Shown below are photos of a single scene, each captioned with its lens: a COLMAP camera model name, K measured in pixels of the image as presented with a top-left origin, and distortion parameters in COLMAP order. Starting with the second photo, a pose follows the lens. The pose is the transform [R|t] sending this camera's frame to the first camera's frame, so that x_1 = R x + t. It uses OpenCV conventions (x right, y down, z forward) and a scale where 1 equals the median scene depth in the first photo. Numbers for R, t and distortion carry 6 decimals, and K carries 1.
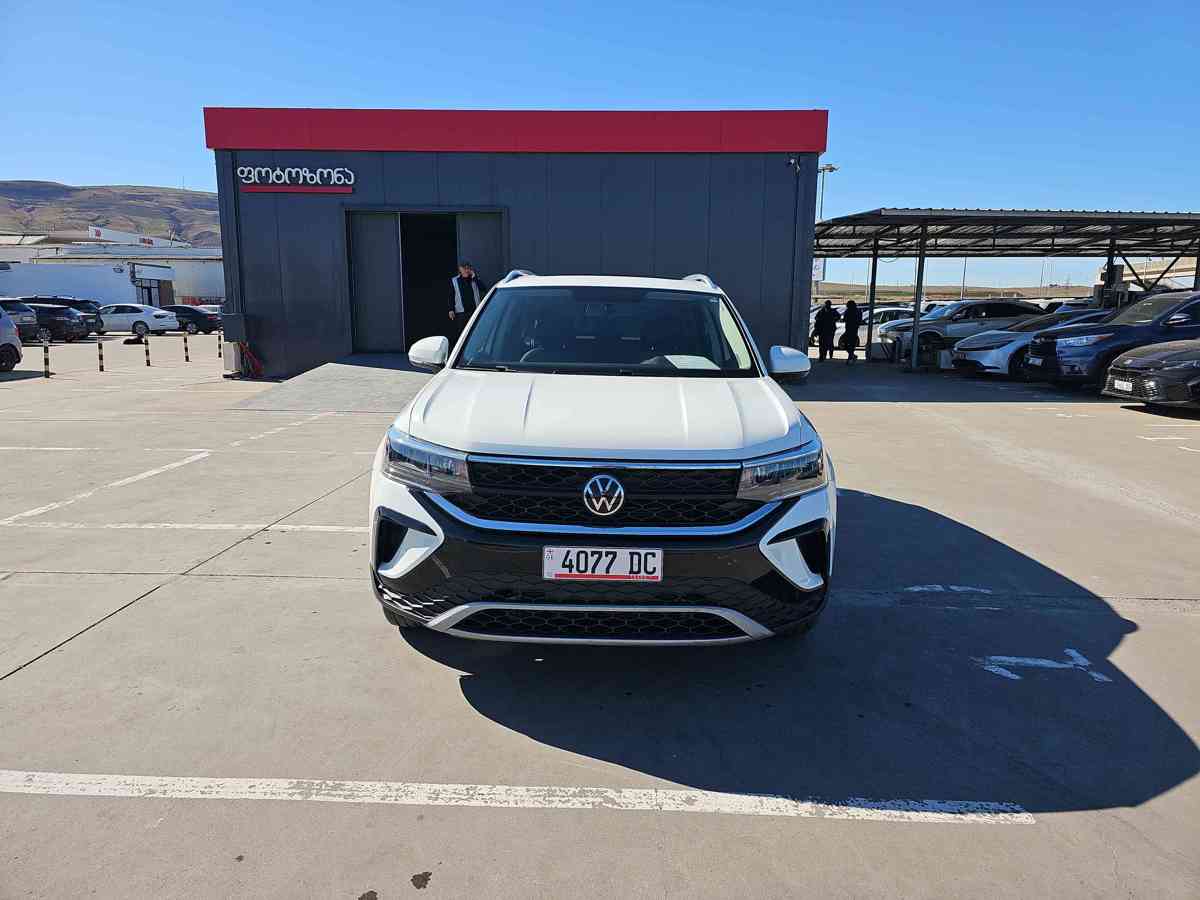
lens RADIAL K [[796.2, 0, 600.0], [0, 796.2, 450.0], [0, 0, 1]] dist [0.003725, -0.000398]
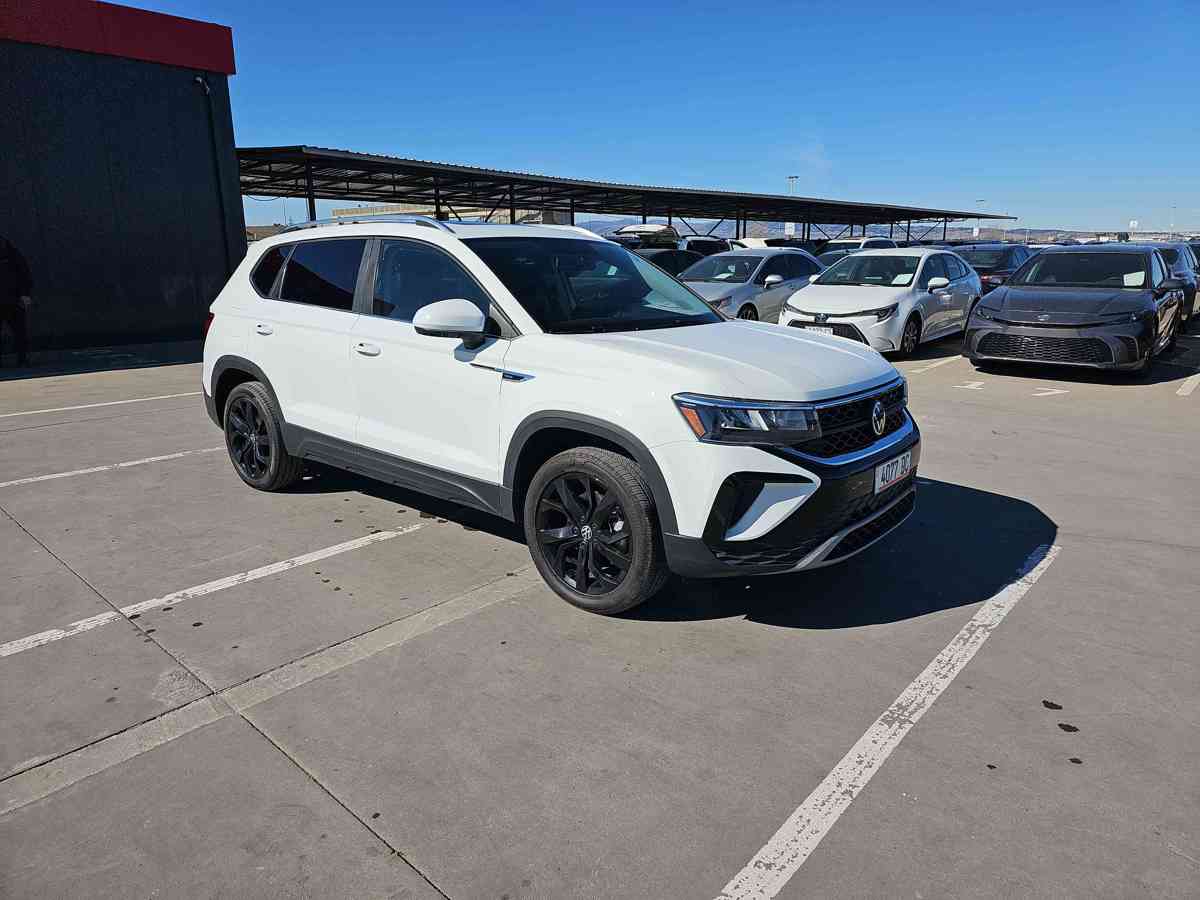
lens RADIAL K [[792.4, 0, 600.0], [0, 792.4, 450.0], [0, 0, 1]] dist [0.064782, -0.057795]
pose [[0.618250, -0.195947, 0.761164, -0.419663], [0.139032, 0.980418, 0.139462, -0.045842], [-0.773587, 0.019604, 0.633387, 0.183030]]
